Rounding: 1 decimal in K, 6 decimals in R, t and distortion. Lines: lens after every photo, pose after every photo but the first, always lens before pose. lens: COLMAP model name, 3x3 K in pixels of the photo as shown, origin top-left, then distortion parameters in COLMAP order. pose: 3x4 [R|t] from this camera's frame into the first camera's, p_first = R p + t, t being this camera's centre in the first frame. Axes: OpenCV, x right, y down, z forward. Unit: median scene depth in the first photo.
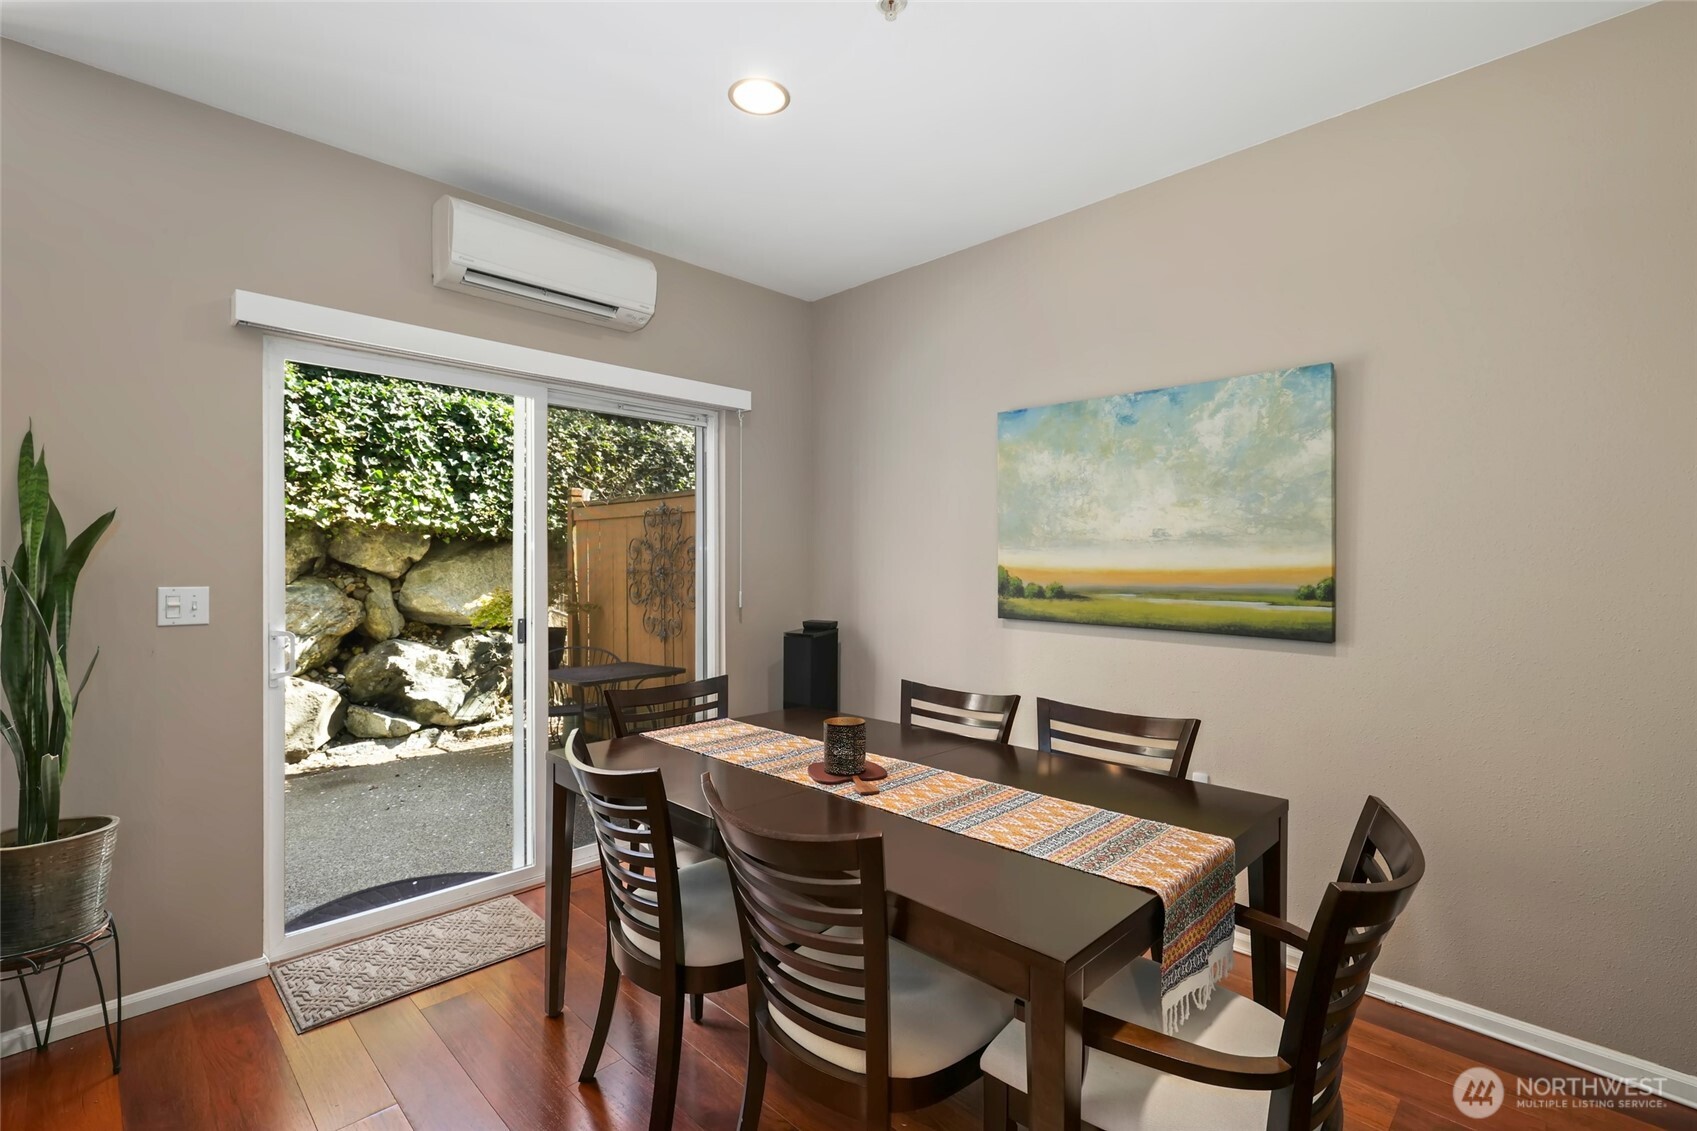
lens RADIAL K [[769.5, 0, 847.2], [0, 769.5, 563.6], [0, 0, 1]] dist [0.009471, 0.000055]
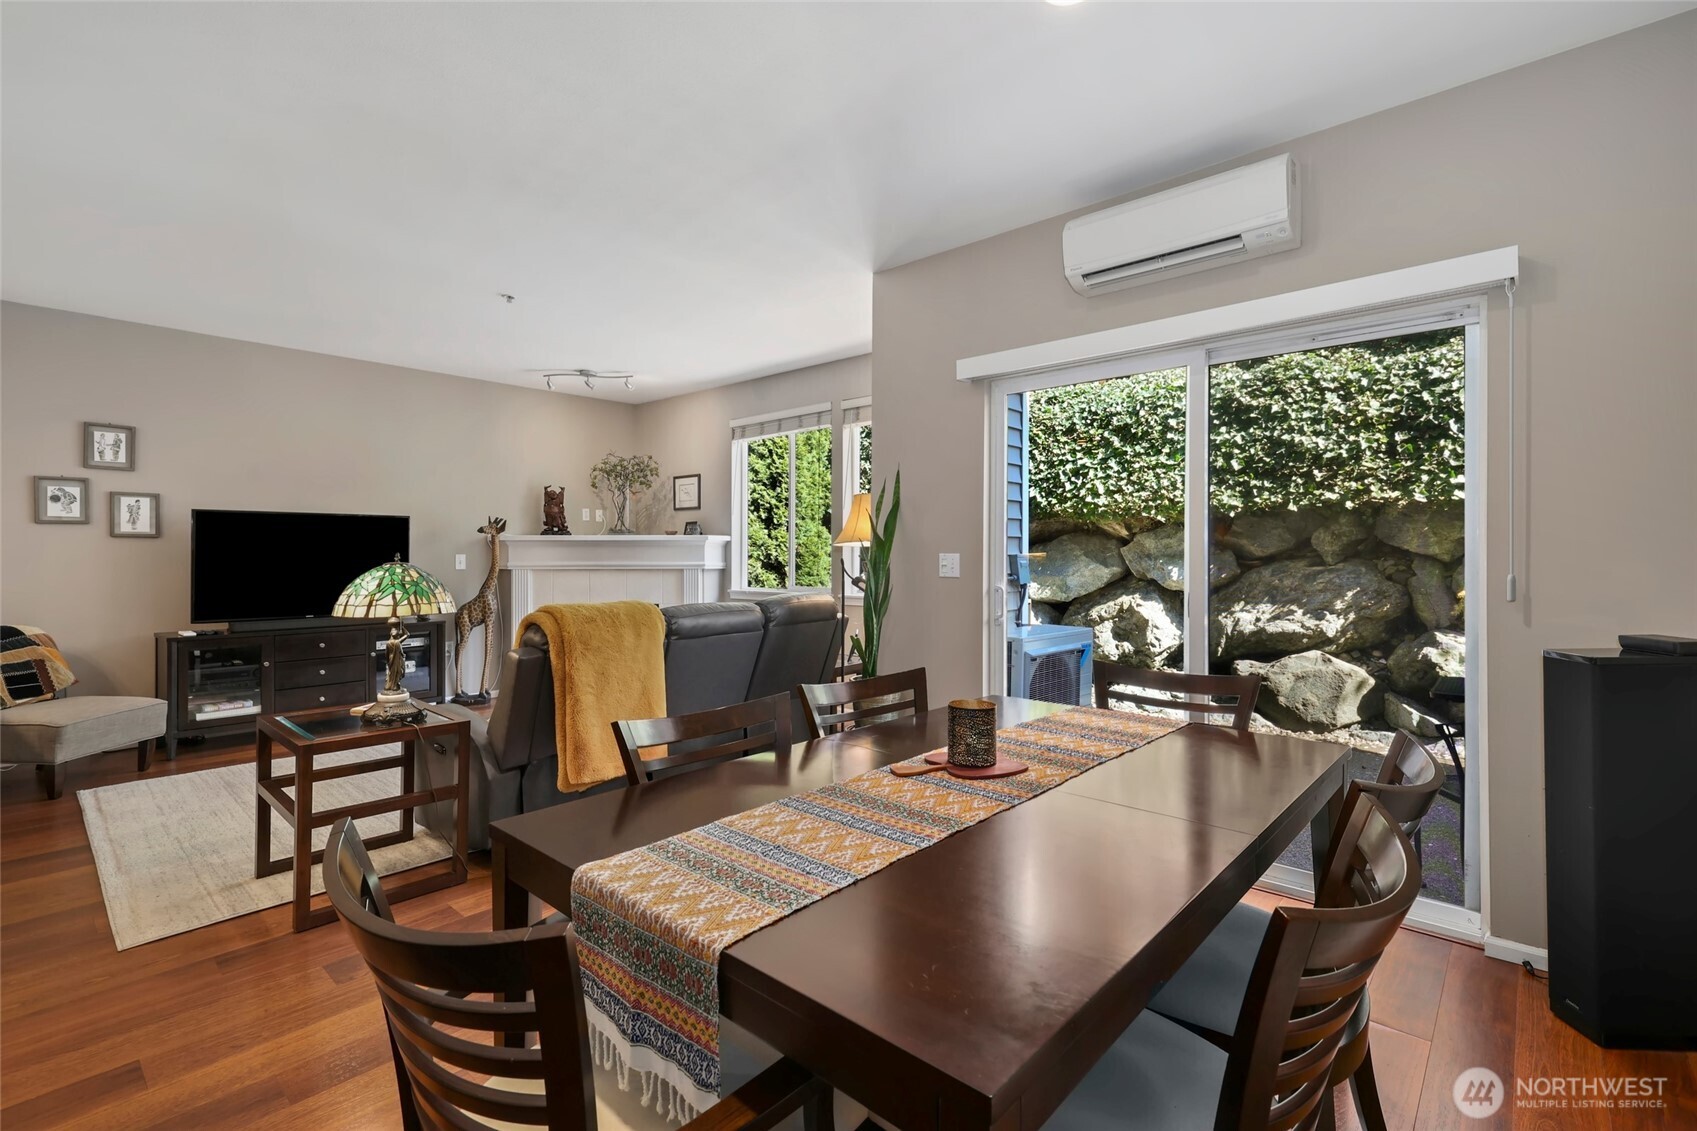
lens RADIAL K [[769.5, 0, 846.9], [0, 769.5, 558.3], [0, 0, 1]] dist [0.009471, 0.000055]
pose [[0.039138, 0.004928, -0.999222, 0.300749], [-0.001606, 0.999987, 0.004869, 0.012955], [0.999233, 0.001414, 0.039145, 0.291956]]
